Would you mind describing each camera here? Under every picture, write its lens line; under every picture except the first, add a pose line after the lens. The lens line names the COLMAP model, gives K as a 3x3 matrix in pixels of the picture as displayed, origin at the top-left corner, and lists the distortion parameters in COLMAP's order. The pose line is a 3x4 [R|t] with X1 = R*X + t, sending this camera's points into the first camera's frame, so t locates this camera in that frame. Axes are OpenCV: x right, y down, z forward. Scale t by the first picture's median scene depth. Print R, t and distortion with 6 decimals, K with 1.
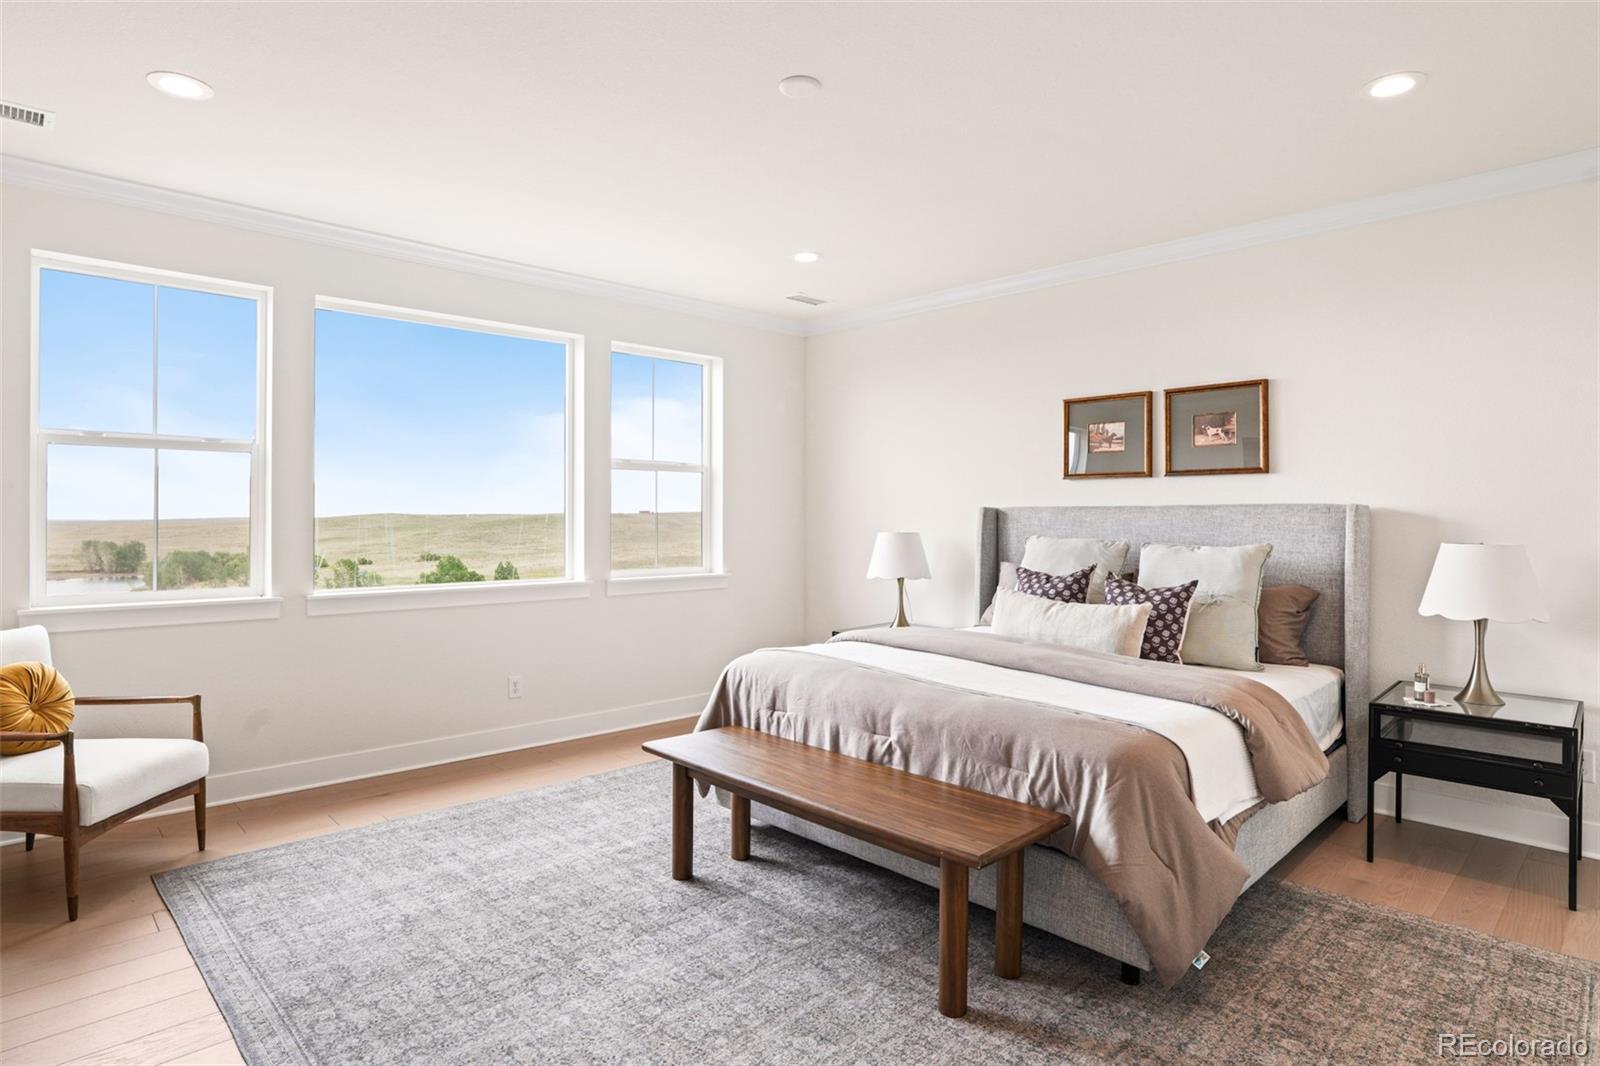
lens RADIAL K [[873.9, 0, 818.4], [0, 873.9, 525.1], [0, 0, 1]] dist [-0.039621, 0.011274]
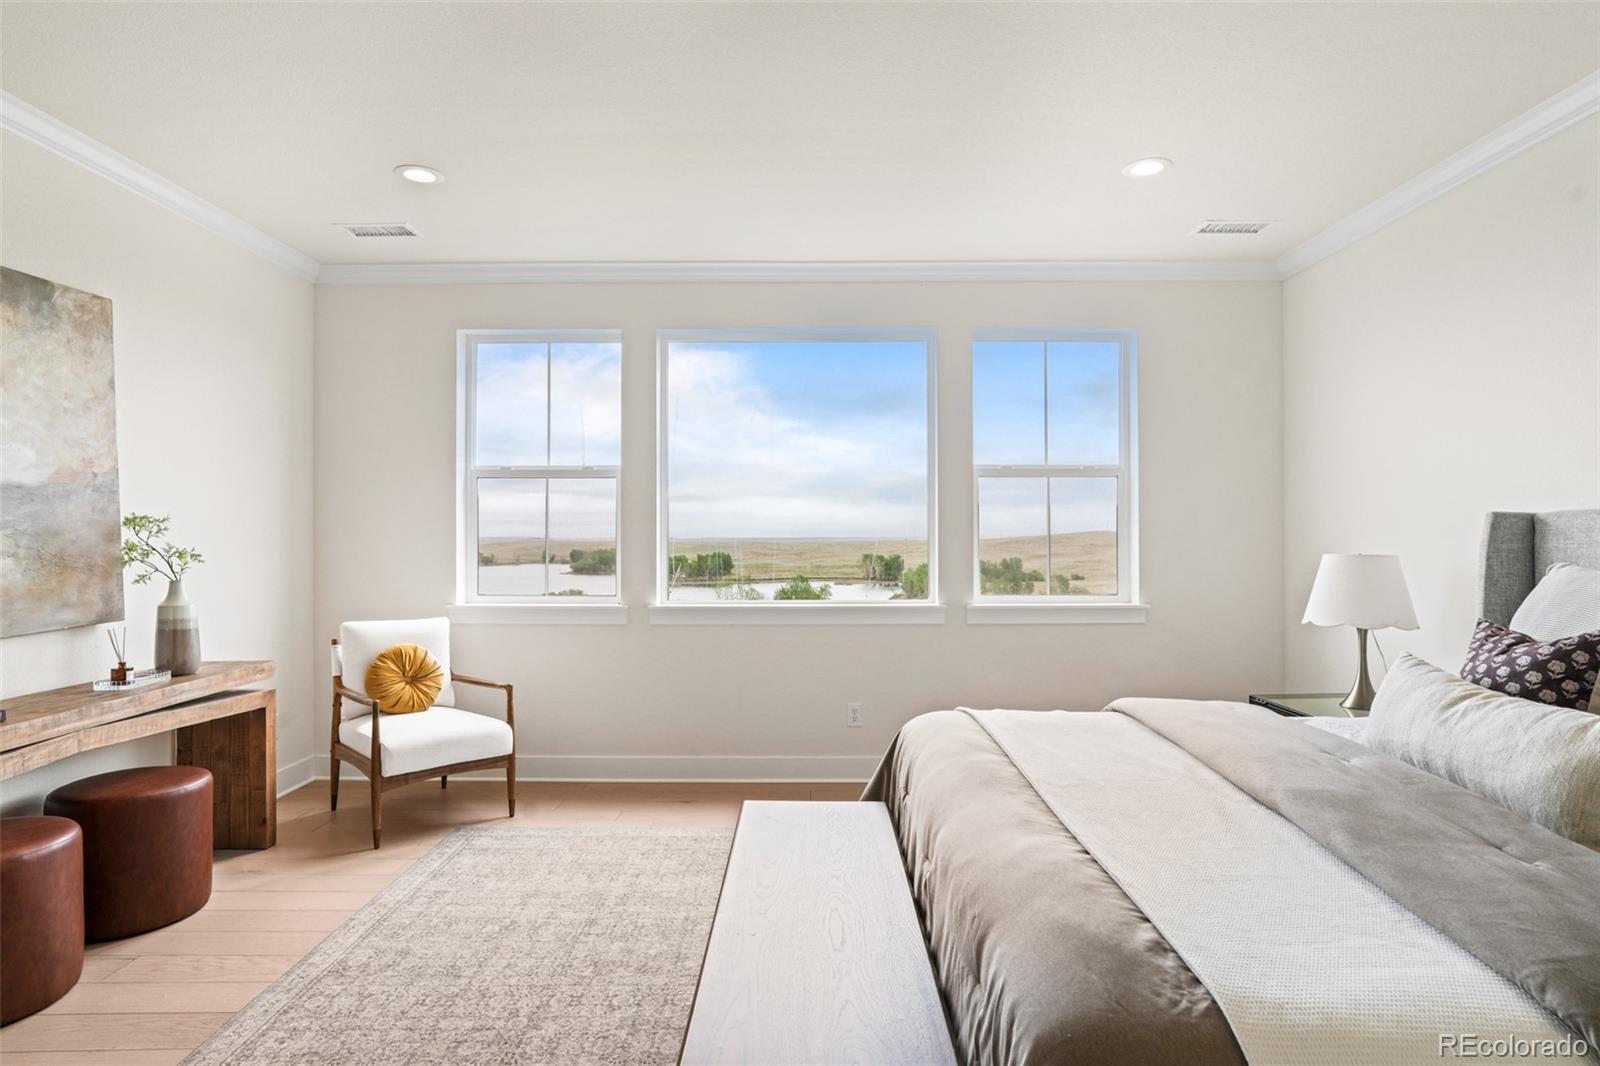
lens RADIAL K [[896.1, 0, 840.5], [0, 896.1, 525.6], [0, 0, 1]] dist [-0.014916, 0.002455]
pose [[0.705973, -0.011148, -0.708151, 0.390249], [-0.001925, 0.999842, -0.017659, -0.000828], [0.708236, 0.013829, 0.705840, 0.364927]]
